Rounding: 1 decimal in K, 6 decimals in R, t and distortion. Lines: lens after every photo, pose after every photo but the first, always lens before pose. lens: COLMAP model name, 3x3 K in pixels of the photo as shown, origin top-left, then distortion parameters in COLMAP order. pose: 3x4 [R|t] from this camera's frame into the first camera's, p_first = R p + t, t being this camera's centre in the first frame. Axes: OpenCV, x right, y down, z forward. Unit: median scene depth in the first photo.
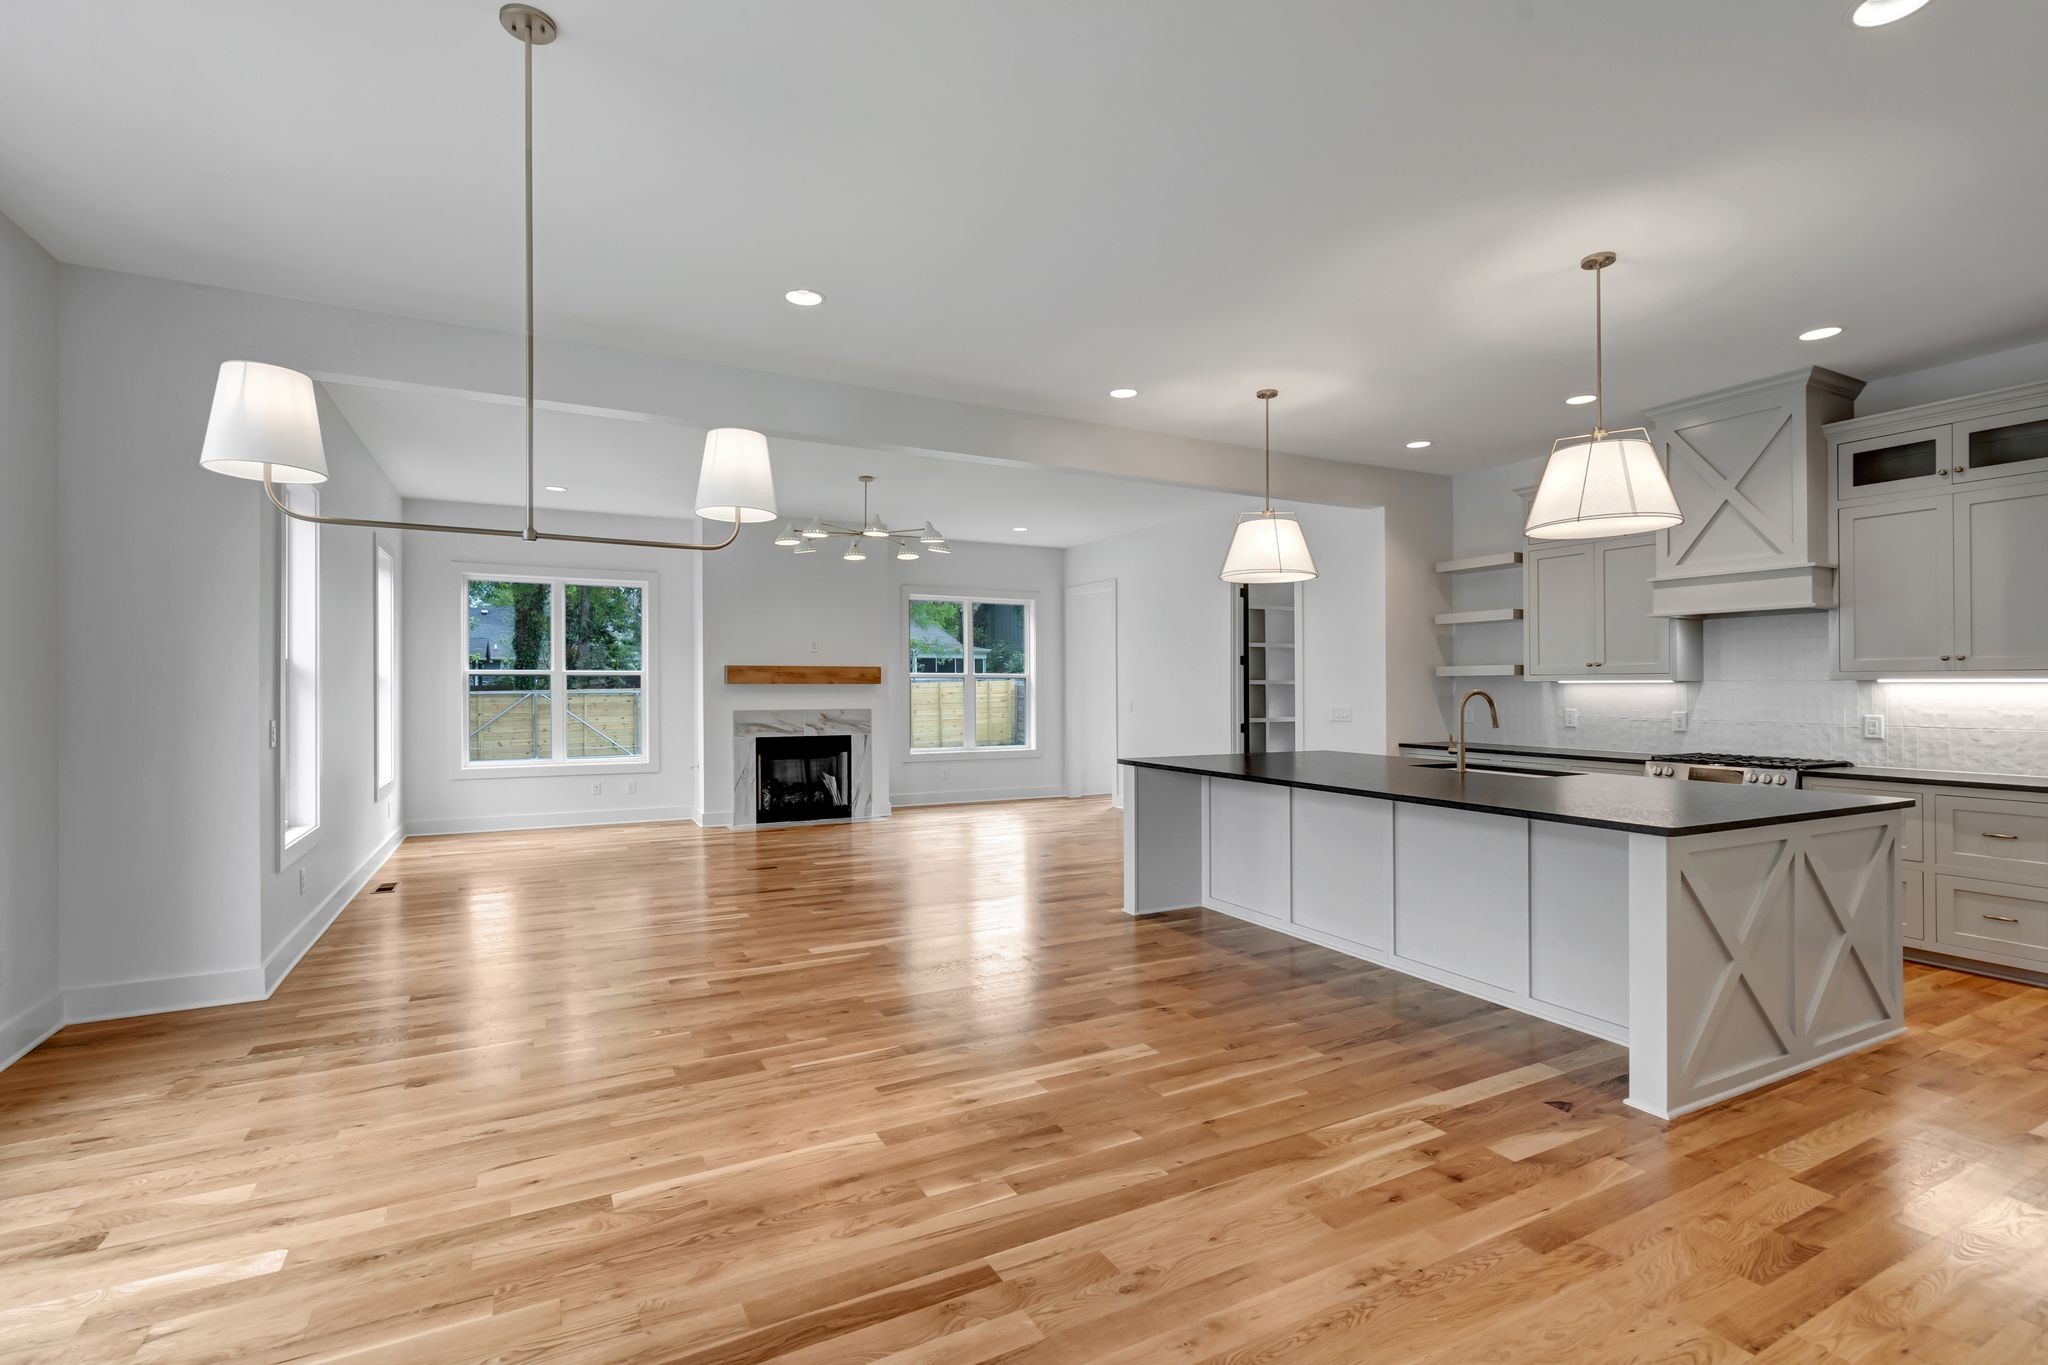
lens RADIAL K [[936.9, 0, 1027.6], [0, 936.9, 689.9], [0, 0, 1]] dist [-0.003224, 0.002252]
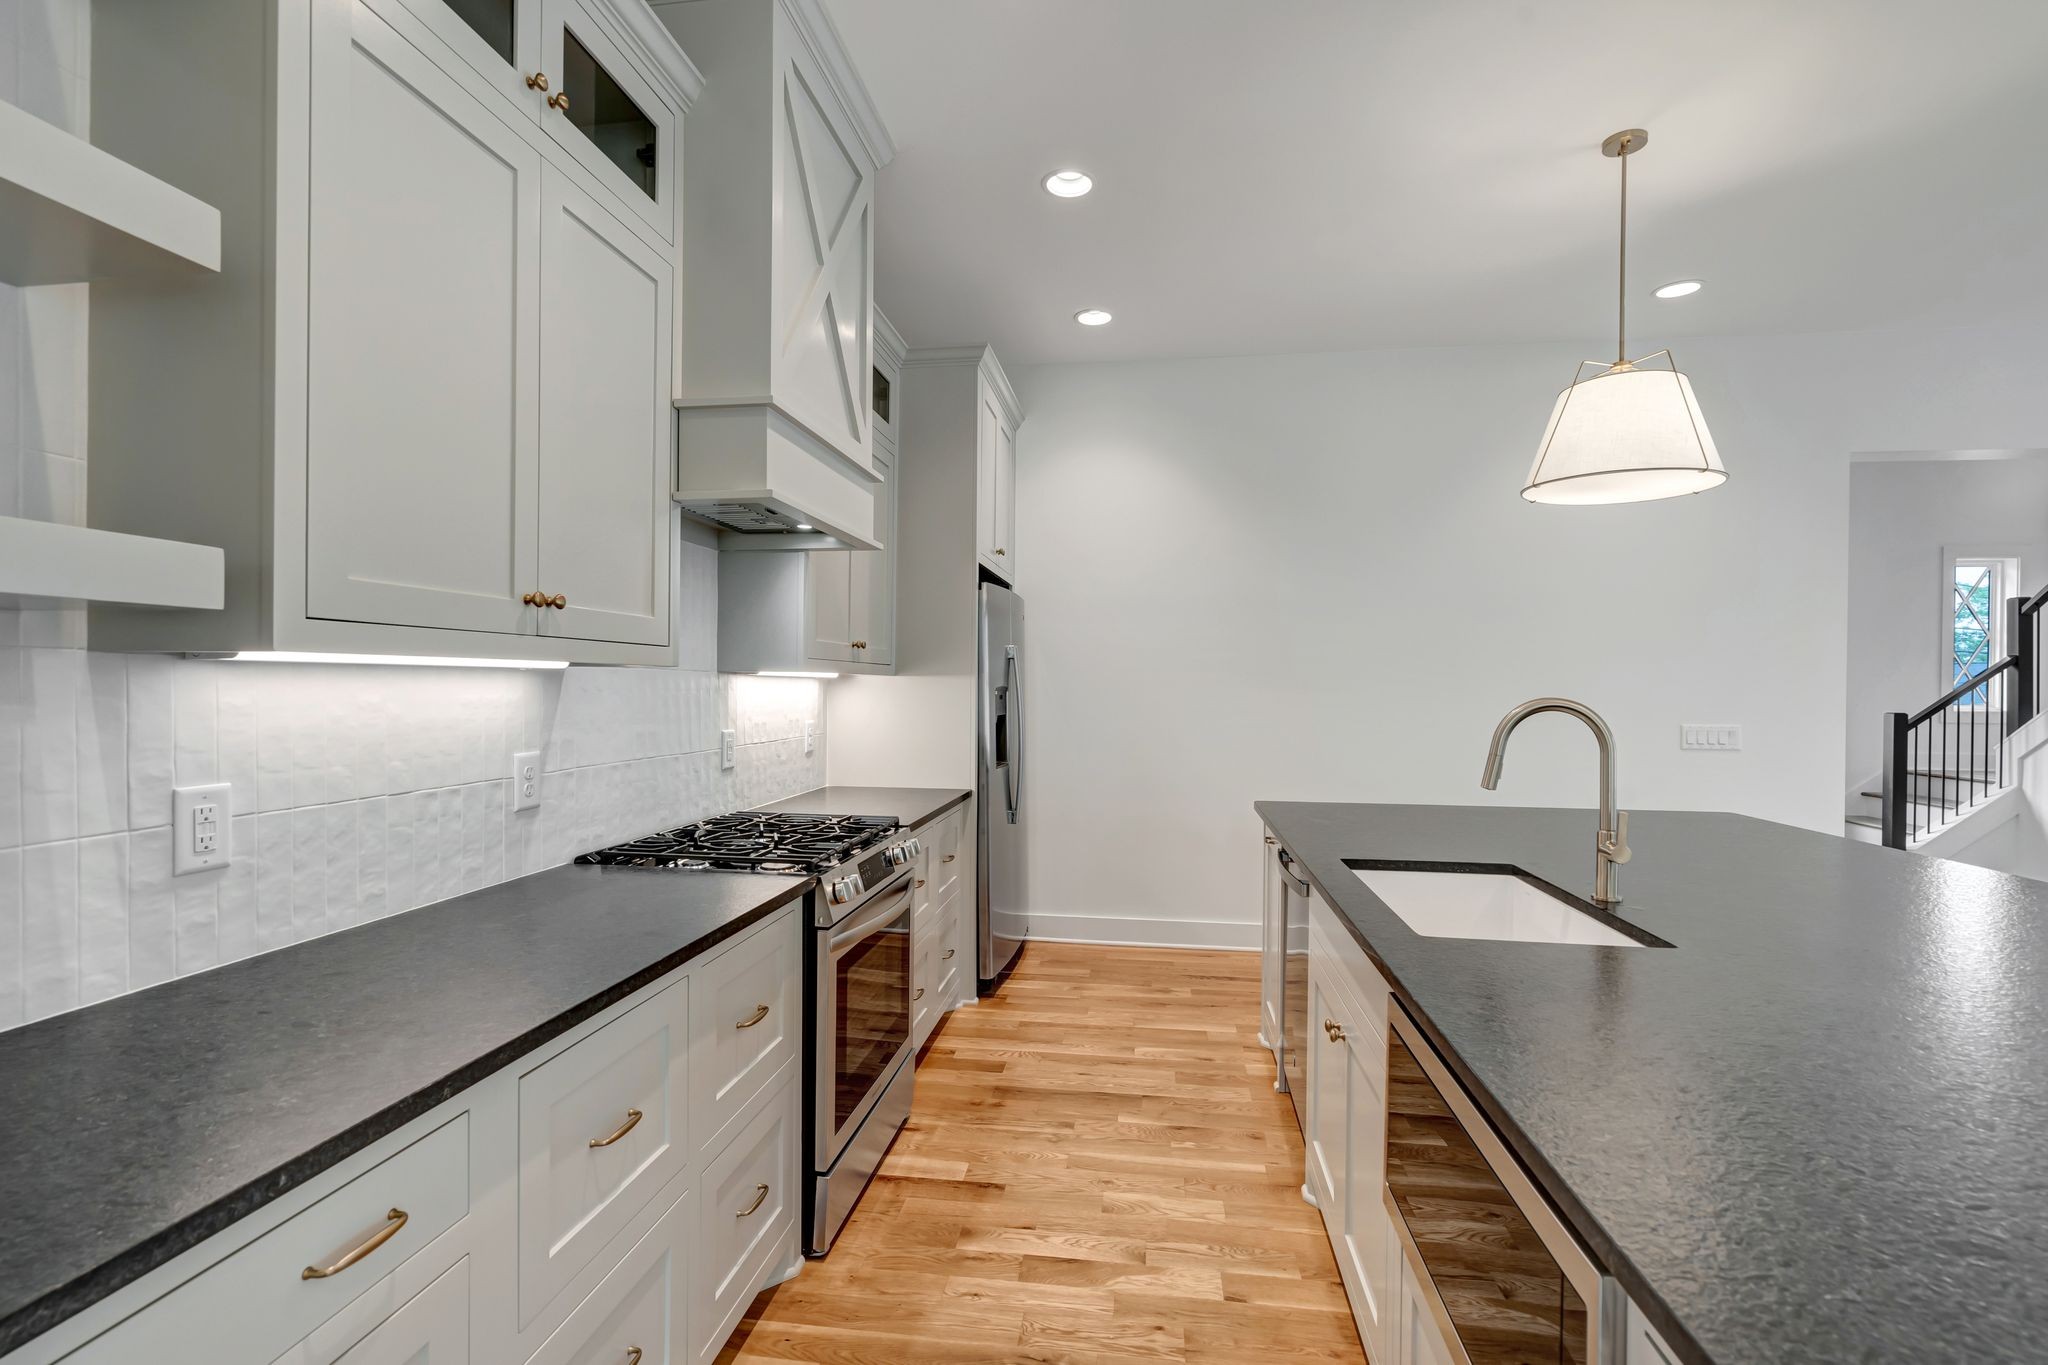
lens RADIAL K [[936.9, 0, 1028.2], [0, 936.9, 698.4], [0, 0, 1]] dist [-0.003224, 0.002252]
pose [[-0.808421, -0.017201, 0.588354, 0.288421], [-0.007872, 0.999799, 0.018413, -0.004024], [-0.588552, 0.010253, -0.808394, 0.998728]]
